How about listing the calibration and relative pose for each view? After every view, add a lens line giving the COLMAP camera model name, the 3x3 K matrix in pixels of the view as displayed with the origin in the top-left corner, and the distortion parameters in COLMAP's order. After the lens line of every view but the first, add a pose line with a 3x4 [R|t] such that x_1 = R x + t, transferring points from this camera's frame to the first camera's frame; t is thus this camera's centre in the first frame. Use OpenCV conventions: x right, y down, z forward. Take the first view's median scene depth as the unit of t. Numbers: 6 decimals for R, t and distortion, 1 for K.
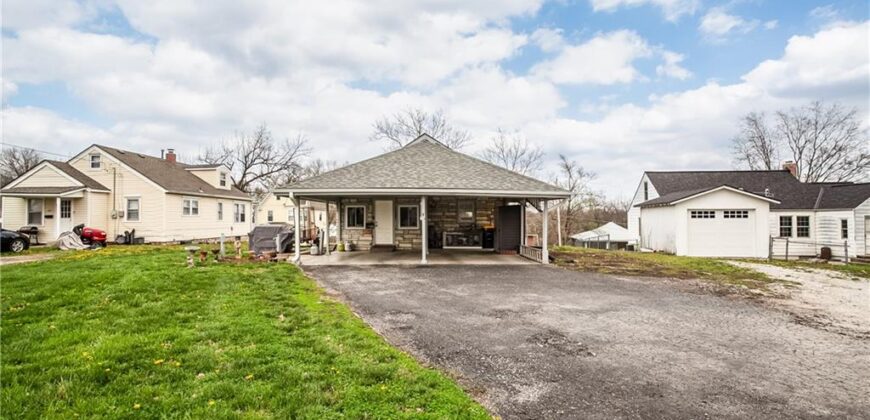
lens RADIAL K [[441.6, 0, 424.1], [0, 441.6, 206.2], [0, 0, 1]] dist [-0.032834, 0.015113]
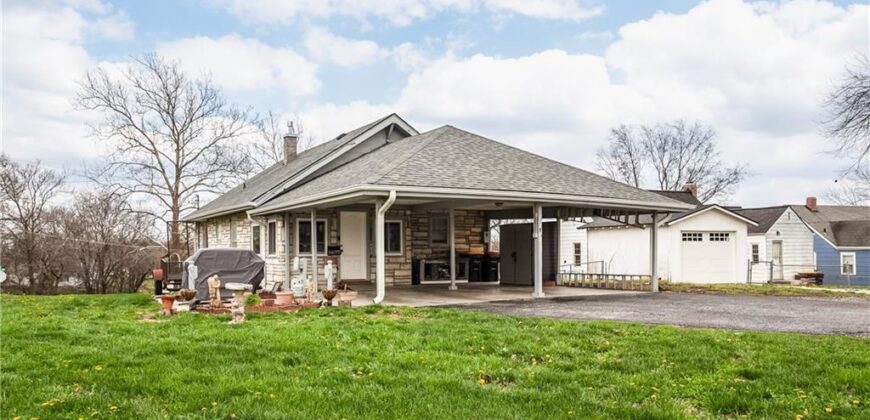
lens RADIAL K [[656.6, 0, 430.8], [0, 656.6, 232.4], [0, 0, 1]] dist [0.031768, 0.000102]
pose [[0.855027, 0.011192, 0.518462, -0.471340], [-0.010585, 0.999935, -0.004129, 0.019380], [-0.518475, -0.001957, 0.855091, 0.120130]]
